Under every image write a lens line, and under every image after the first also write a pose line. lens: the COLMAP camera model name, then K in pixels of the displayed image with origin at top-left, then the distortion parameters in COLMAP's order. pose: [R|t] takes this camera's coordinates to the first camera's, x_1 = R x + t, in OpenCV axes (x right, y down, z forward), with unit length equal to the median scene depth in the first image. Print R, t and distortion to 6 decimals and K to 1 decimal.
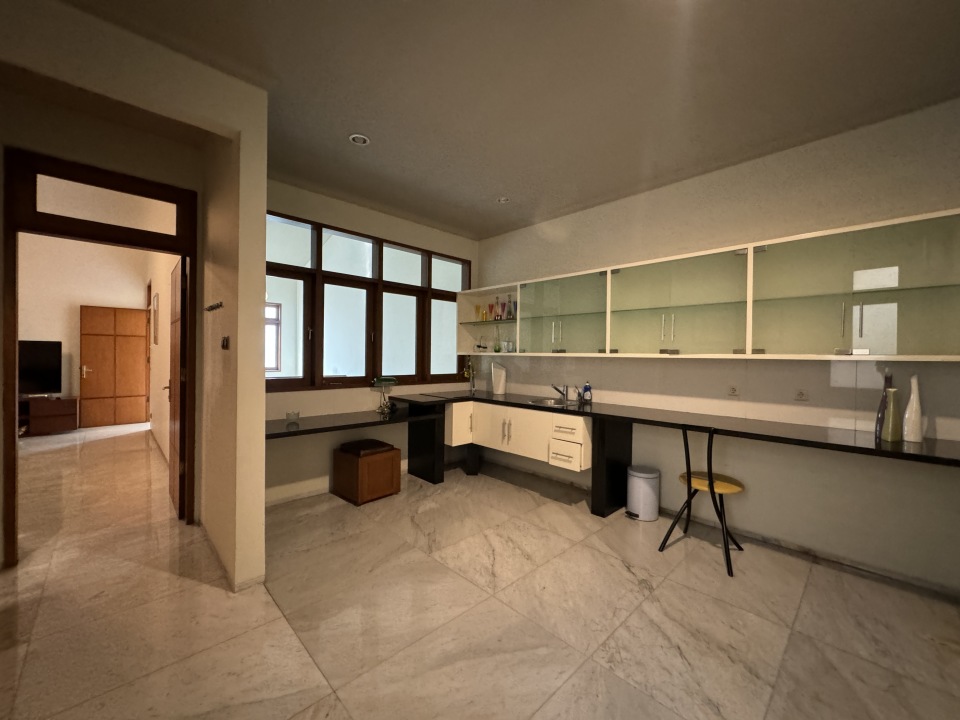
lens RADIAL K [[385.3, 0, 478.1], [0, 385.3, 358.5], [0, 0, 1]] dist [-0.002249, -0.000168]
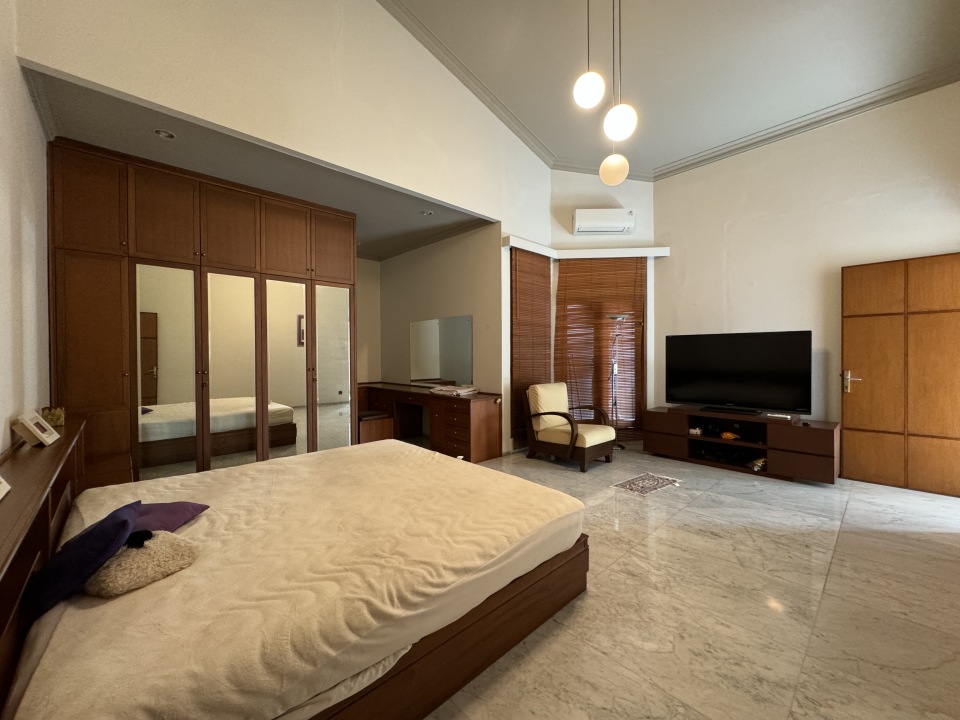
lens RADIAL K [[385.3, 0, 478.1], [0, 385.3, 358.5], [0, 0, 1]] dist [-0.002249, -0.000168]
pose [[-0.019968, 0.002497, -0.999798, -0.440603], [0.002922, 0.999993, 0.002439, -0.003638], [0.999796, -0.002873, -0.019975, 0.460200]]
